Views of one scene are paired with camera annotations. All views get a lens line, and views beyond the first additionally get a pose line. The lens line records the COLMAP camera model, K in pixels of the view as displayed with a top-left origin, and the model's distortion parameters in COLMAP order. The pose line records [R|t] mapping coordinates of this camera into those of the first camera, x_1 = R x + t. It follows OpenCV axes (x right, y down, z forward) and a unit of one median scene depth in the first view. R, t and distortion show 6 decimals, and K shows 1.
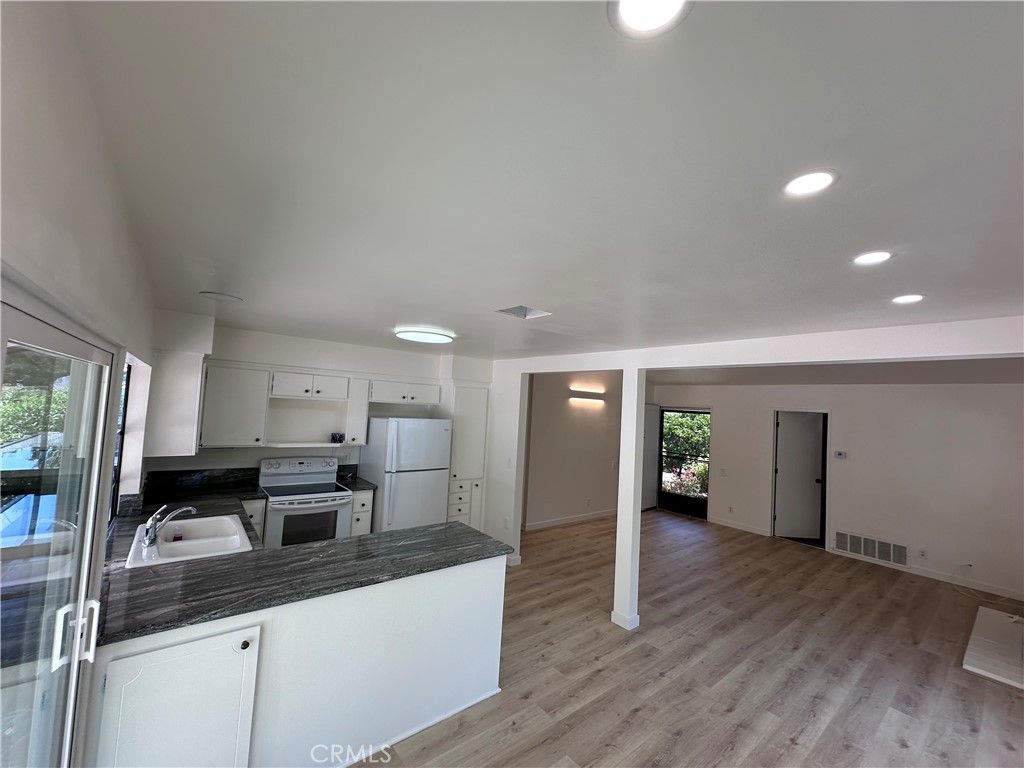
lens RADIAL K [[411.3, 0, 510.3], [0, 411.3, 384.2], [0, 0, 1]] dist [-0.003158, 0.000525]
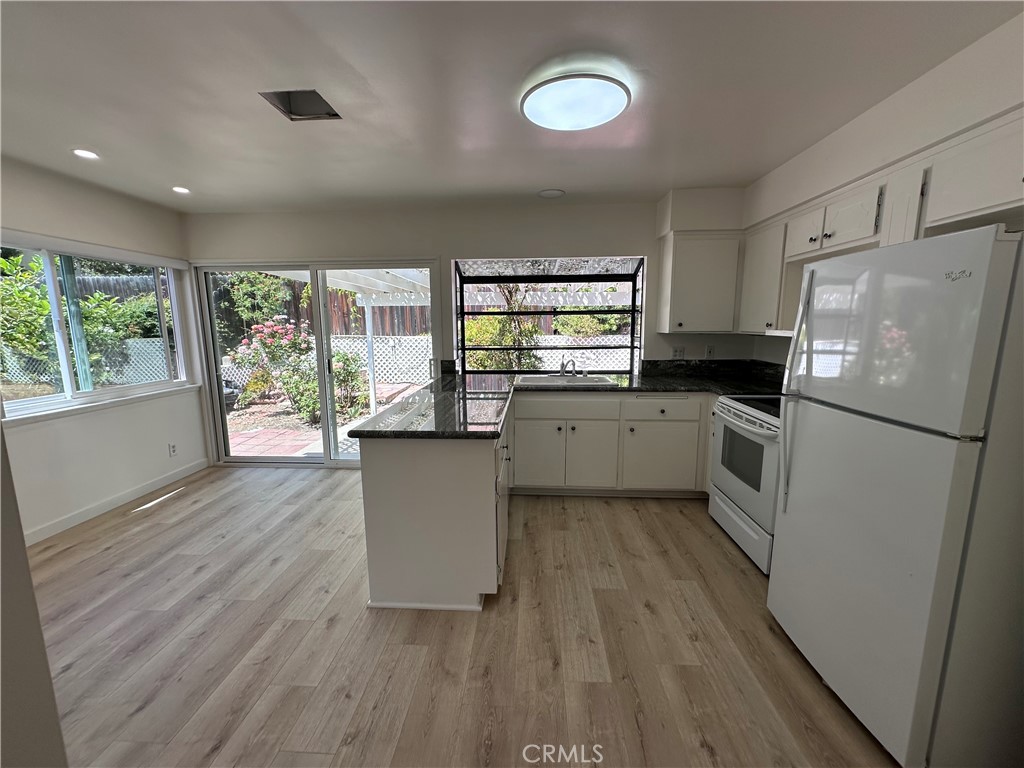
lens RADIAL K [[411.3, 0, 510.4], [0, 411.3, 383.8], [0, 0, 1]] dist [-0.003158, 0.000525]
pose [[-0.665090, 0.059086, -0.744422, 0.231690], [0.008367, 0.997392, 0.071689, 0.180110], [0.746717, 0.041451, -0.663849, 1.125413]]
